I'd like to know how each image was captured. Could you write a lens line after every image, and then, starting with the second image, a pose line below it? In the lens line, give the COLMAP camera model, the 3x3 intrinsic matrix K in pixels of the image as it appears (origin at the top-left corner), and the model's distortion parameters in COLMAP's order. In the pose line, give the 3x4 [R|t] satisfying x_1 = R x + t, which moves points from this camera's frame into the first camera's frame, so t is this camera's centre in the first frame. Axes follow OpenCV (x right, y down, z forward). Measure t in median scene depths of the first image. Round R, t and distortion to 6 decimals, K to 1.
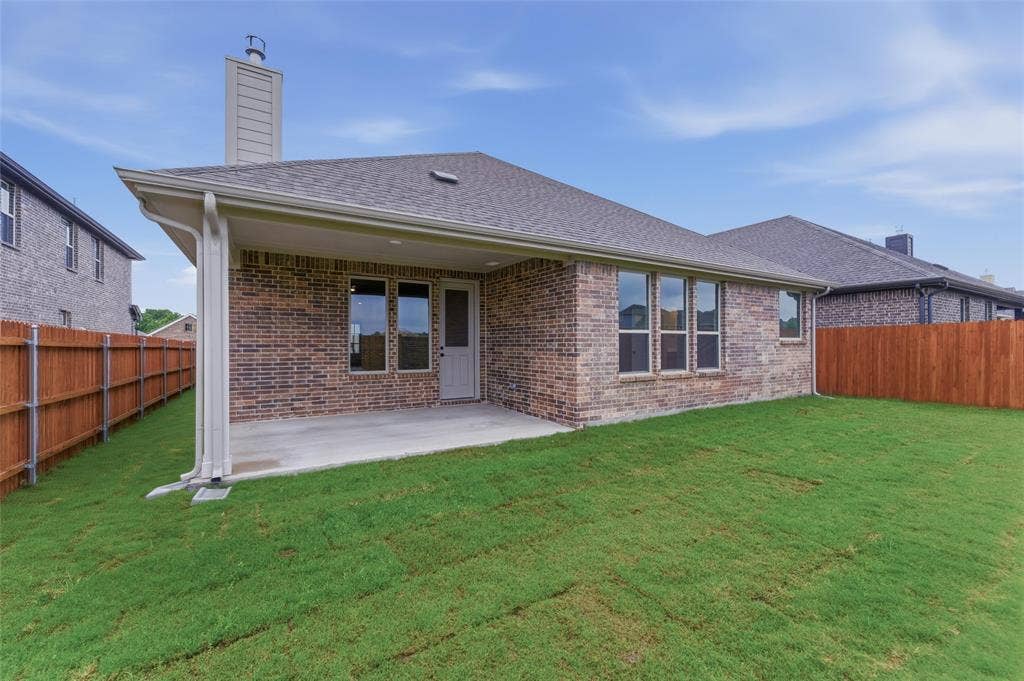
lens RADIAL K [[432.1, 0, 509.3], [0, 432.1, 346.6], [0, 0, 1]] dist [-0.001458, 0.000207]
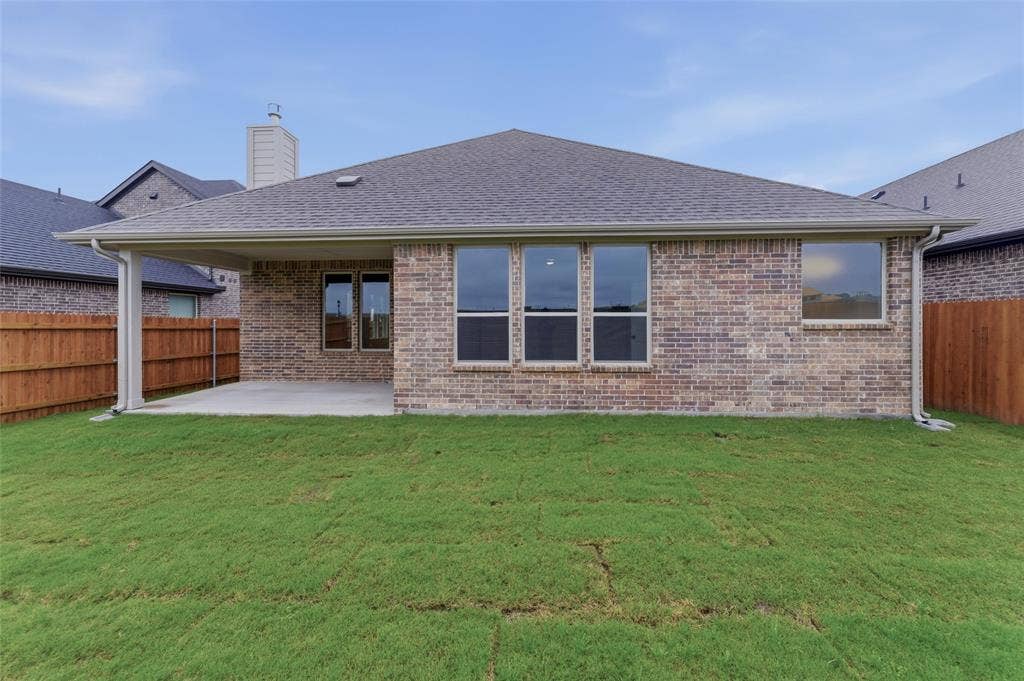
lens RADIAL K [[432.1, 0, 494.8], [0, 432.1, 324.1], [0, 0, 1]] dist [-0.001458, 0.000207]
pose [[0.803985, 0.002535, -0.594644, 0.827574], [-0.004426, 0.999989, -0.001721, -0.014102], [0.594633, 0.004016, 0.803987, 0.302591]]
